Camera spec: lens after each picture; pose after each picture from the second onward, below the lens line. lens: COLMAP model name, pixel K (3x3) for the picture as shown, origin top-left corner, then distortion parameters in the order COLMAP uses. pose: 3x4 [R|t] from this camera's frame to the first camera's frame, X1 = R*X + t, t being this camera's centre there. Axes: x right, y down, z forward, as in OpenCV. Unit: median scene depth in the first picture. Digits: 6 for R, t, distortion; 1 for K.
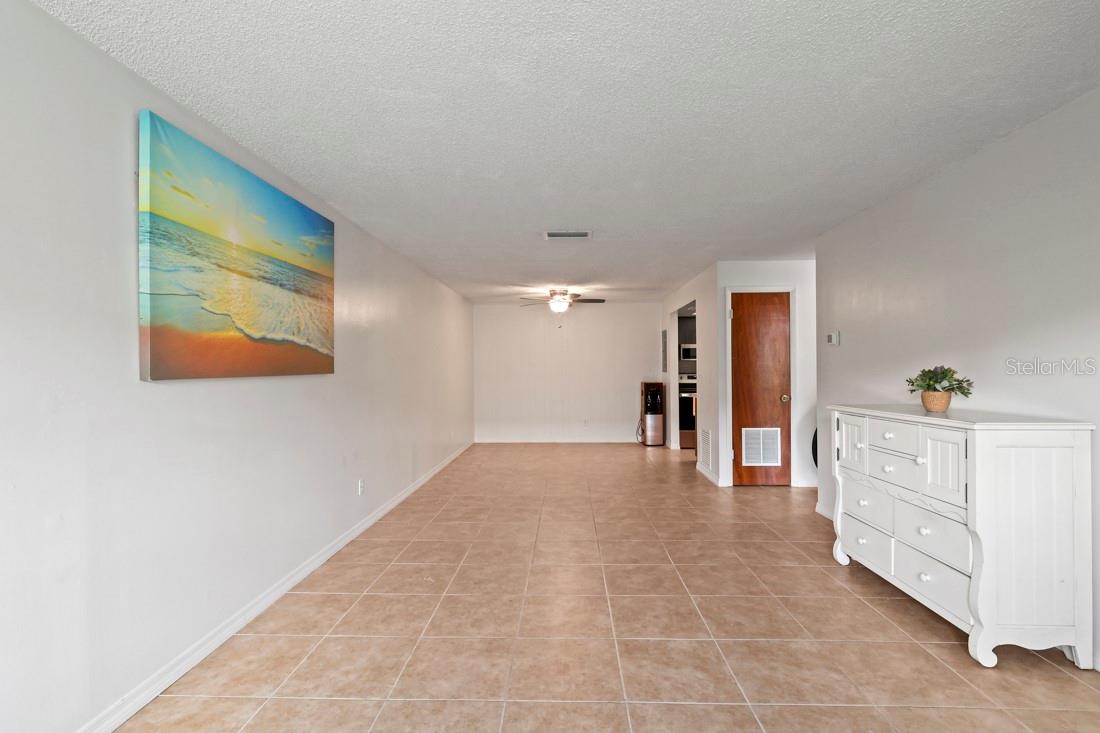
lens RADIAL K [[509.1, 0, 550.0], [0, 509.1, 371.6], [0, 0, 1]] dist [0.002876, -0.002296]
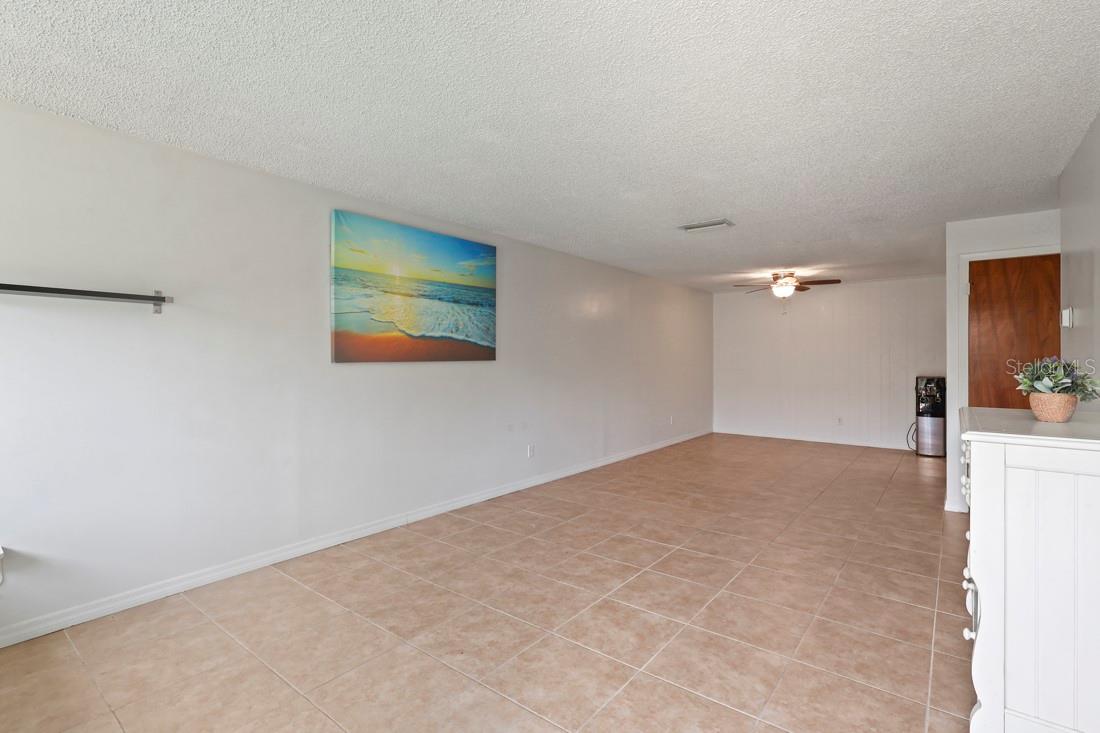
lens RADIAL K [[509.1, 0, 547.6], [0, 509.1, 359.4], [0, 0, 1]] dist [0.002876, -0.002296]
pose [[0.810115, 0.009401, -0.586196, 0.563388], [-0.010263, 0.999946, 0.001852, -0.002949], [0.586181, 0.004516, 0.810167, 0.005610]]
